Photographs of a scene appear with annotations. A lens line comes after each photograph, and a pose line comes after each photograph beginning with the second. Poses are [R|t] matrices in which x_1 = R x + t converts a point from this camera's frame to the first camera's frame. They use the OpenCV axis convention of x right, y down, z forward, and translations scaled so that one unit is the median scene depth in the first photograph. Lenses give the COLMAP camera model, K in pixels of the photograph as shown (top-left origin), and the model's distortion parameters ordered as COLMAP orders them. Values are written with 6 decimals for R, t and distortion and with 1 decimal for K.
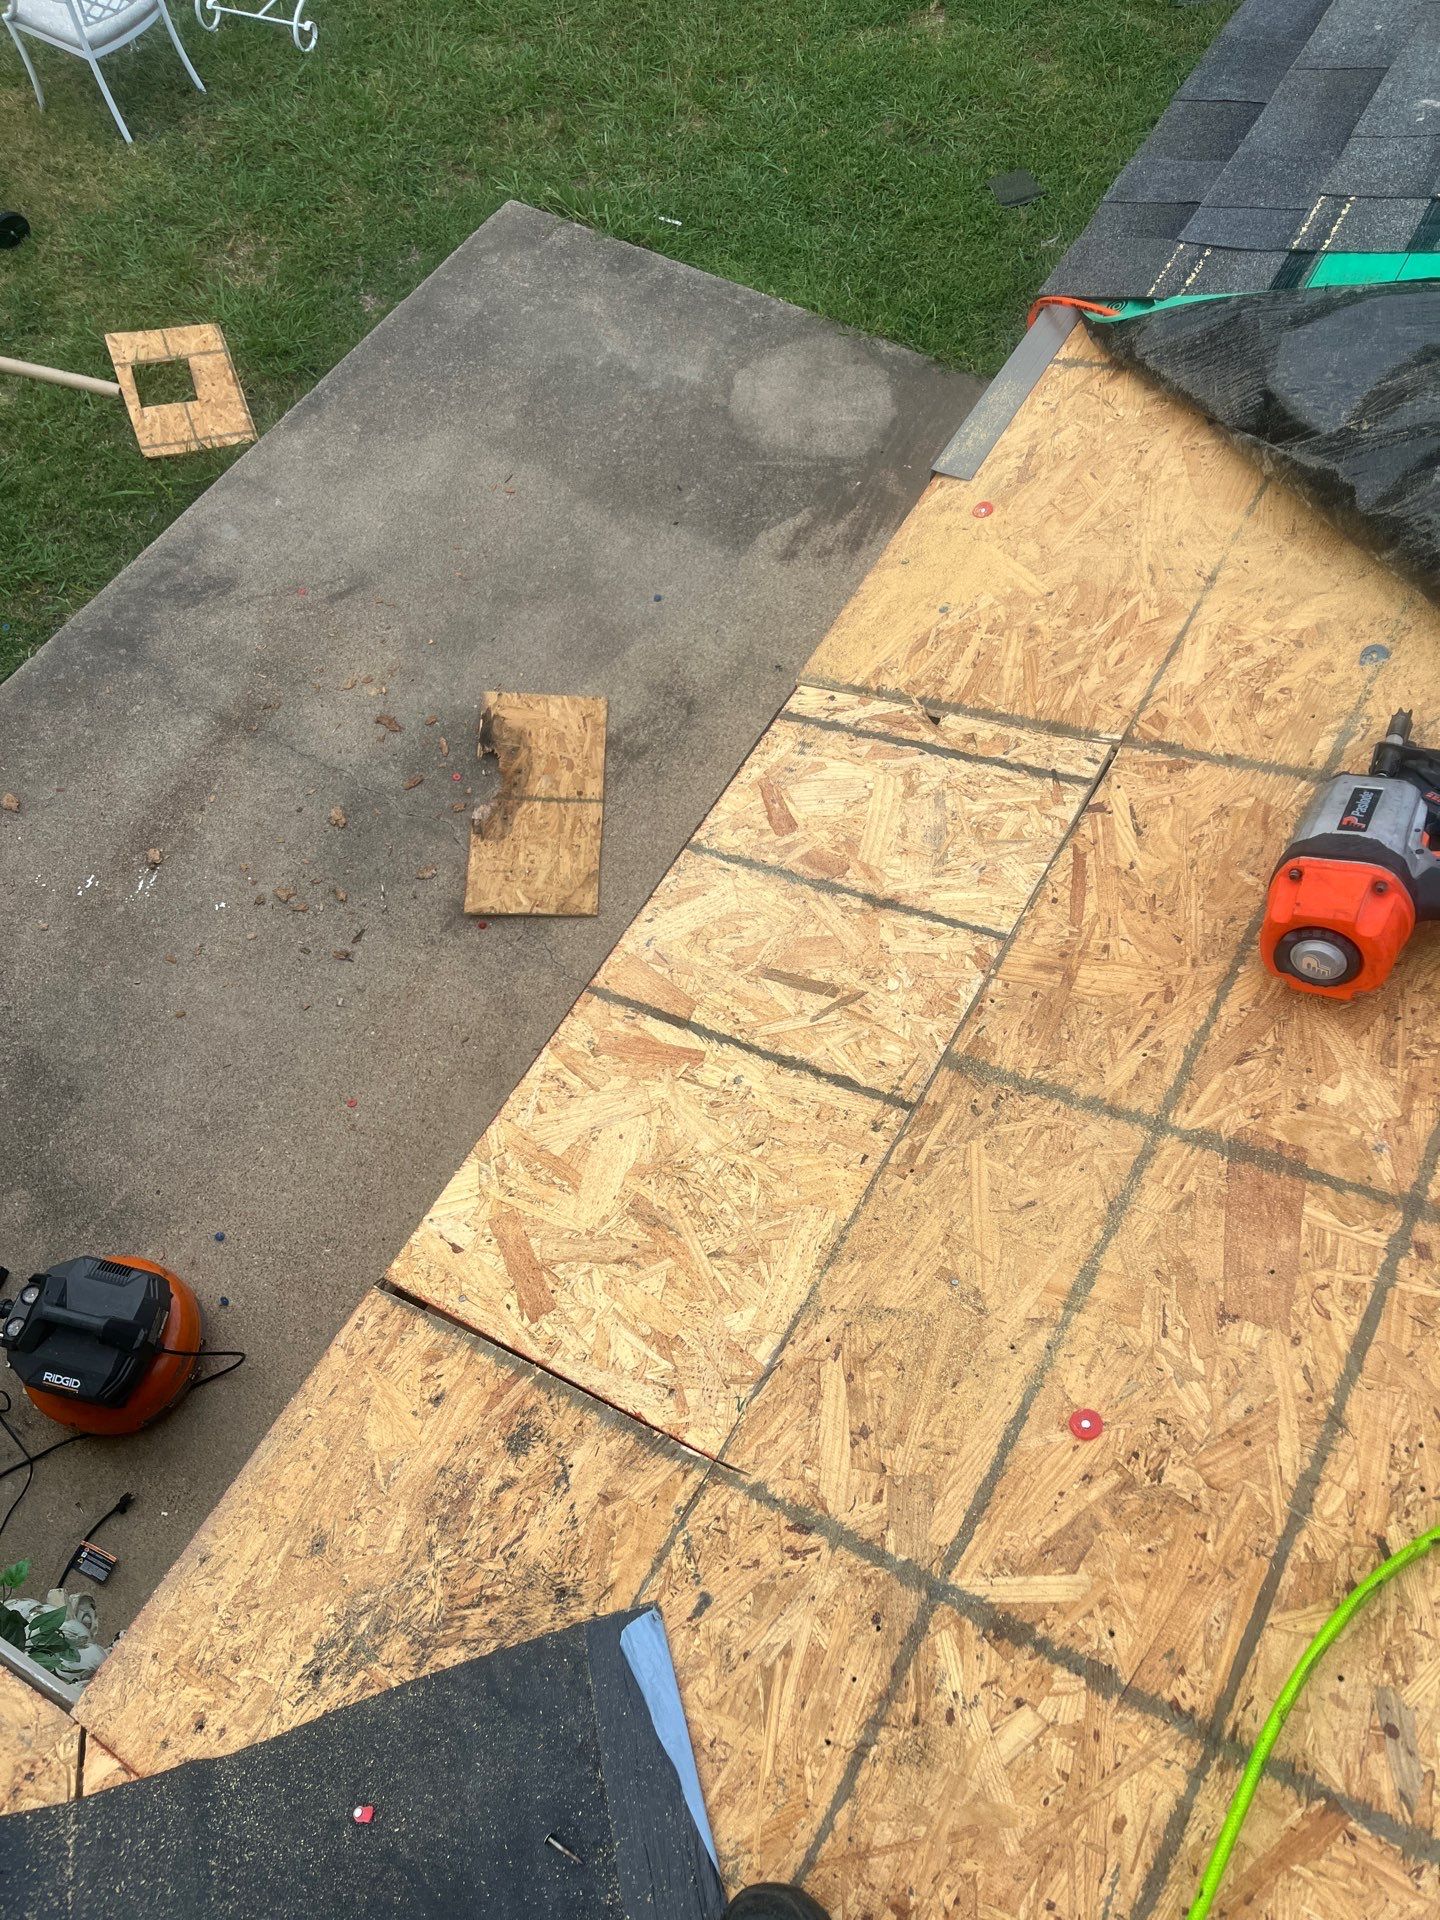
lens RADIAL K [[1425.6, 0, 716.7], [0, 1425.6, 976.5], [0, 0, 1]] dist [0.064620, -0.081100]
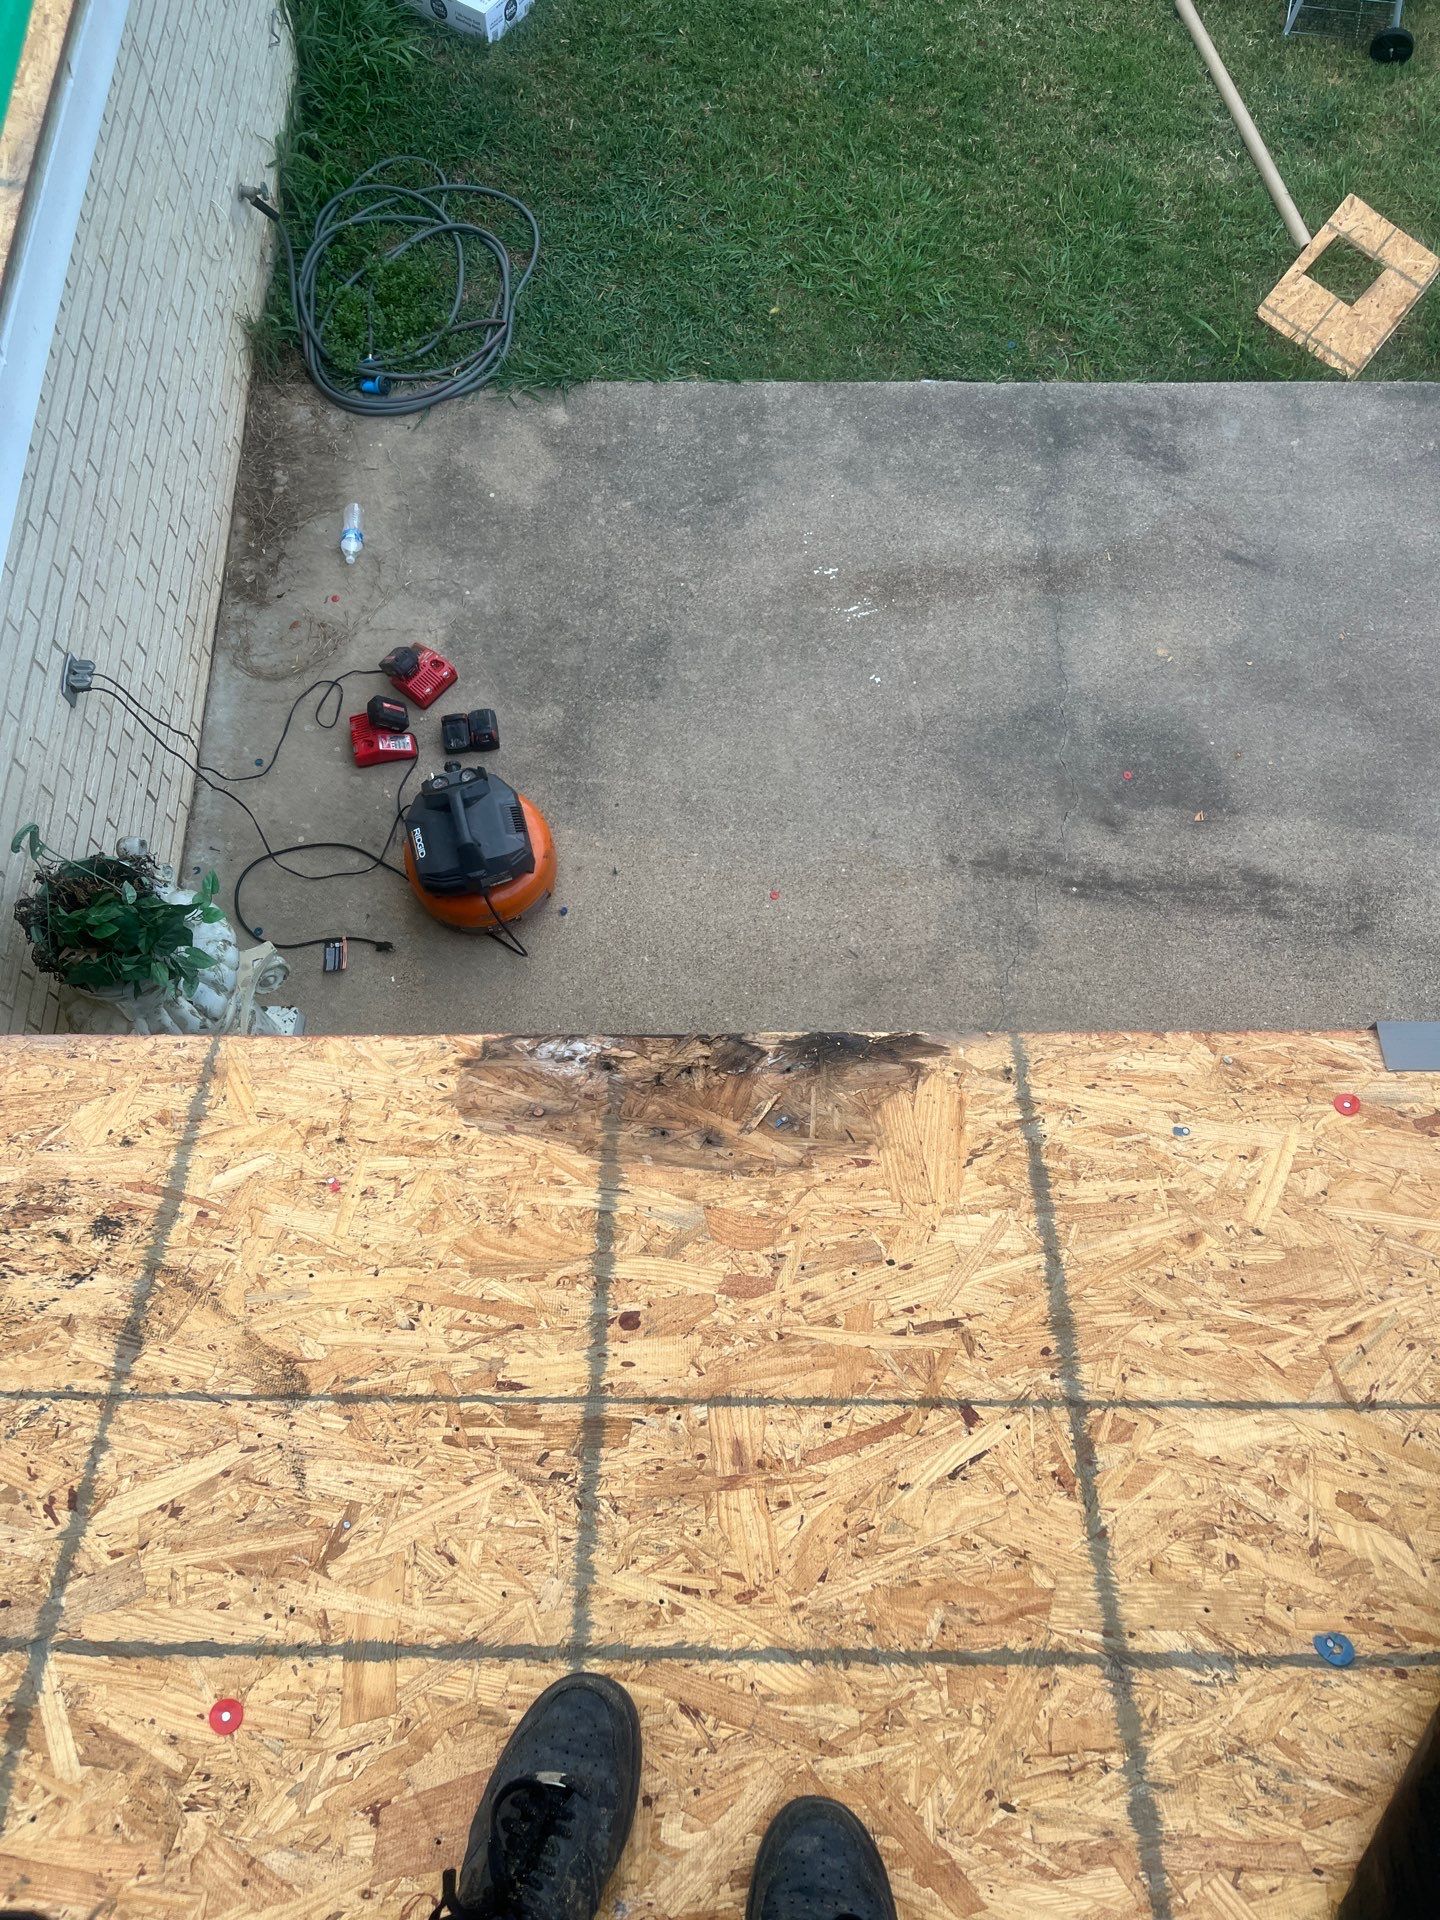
lens RADIAL K [[1425.6, 0, 719.3], [0, 1425.6, 952.9], [0, 0, 1]] dist [0.064620, -0.081100]
pose [[0.498675, 0.806393, -0.317890, 0.270704], [-0.762287, 0.582571, 0.282009, -0.455418], [0.412603, 0.101693, 0.905217, 0.156677]]
